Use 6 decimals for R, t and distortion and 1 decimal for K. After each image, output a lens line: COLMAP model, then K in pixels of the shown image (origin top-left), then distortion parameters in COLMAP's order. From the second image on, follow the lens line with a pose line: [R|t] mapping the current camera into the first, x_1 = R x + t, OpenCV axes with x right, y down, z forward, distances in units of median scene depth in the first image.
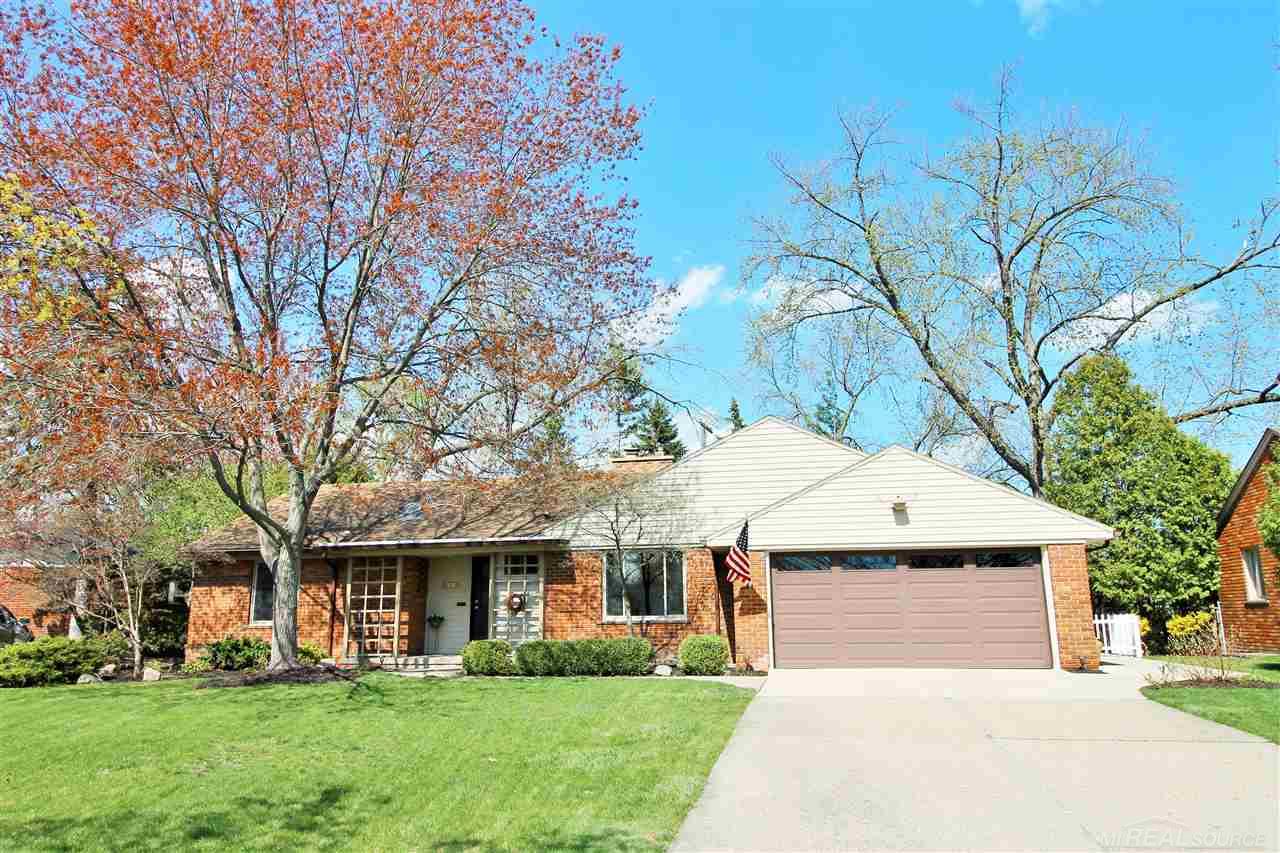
lens RADIAL K [[870.1, 0, 640.0], [0, 870.1, 426.5], [0, 0, 1]] dist [0.000905, 0.001160]
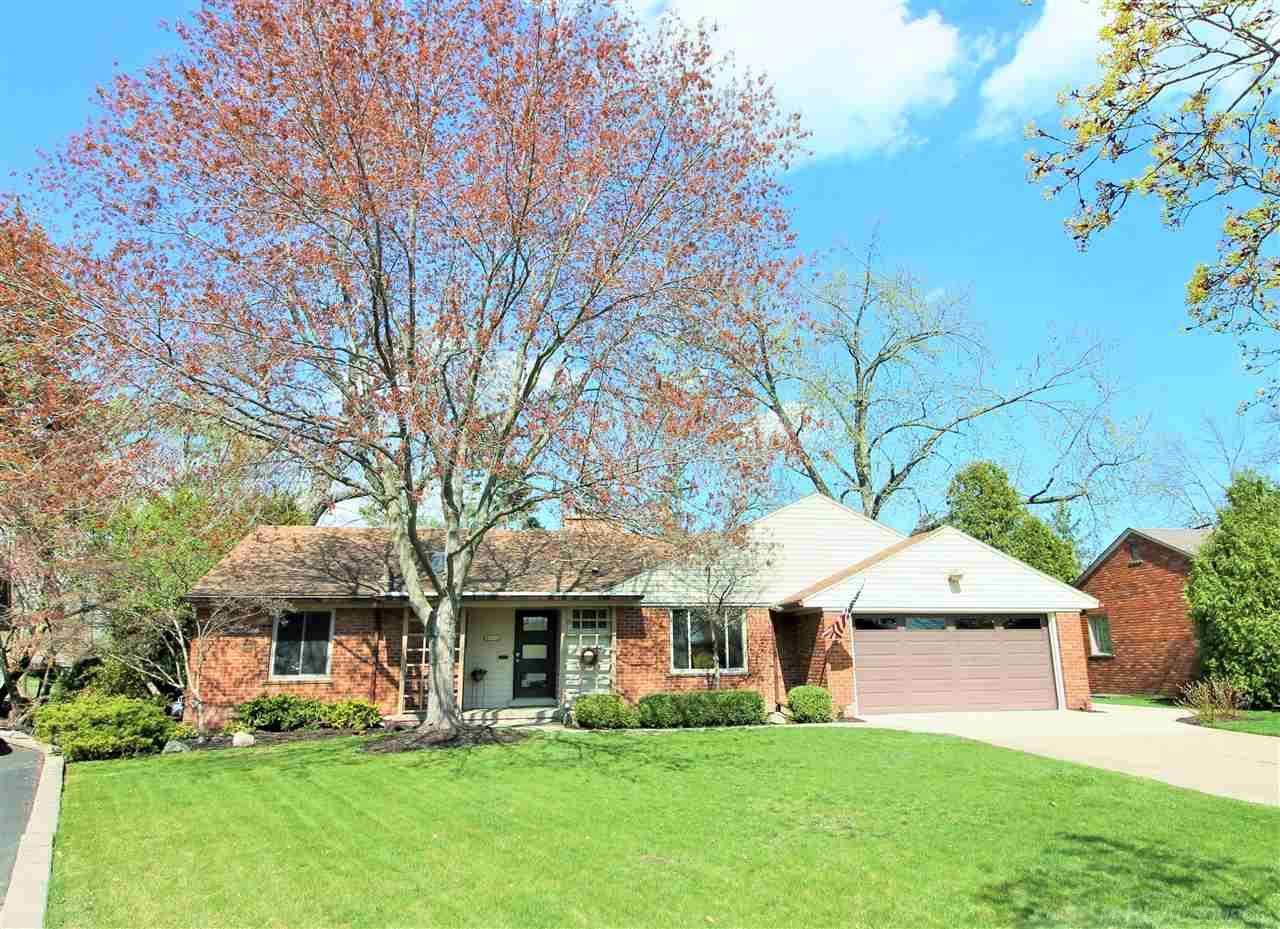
lens RADIAL K [[814.2, 0, 640.0], [0, 814.2, 464.5], [0, 0, 1]] dist [-0.001163, -0.001280]
pose [[0.931706, 0.084247, 0.353309, -0.451546], [-0.075087, 0.996391, -0.039580, 0.011191], [-0.355369, 0.010348, 0.934669, 0.082268]]
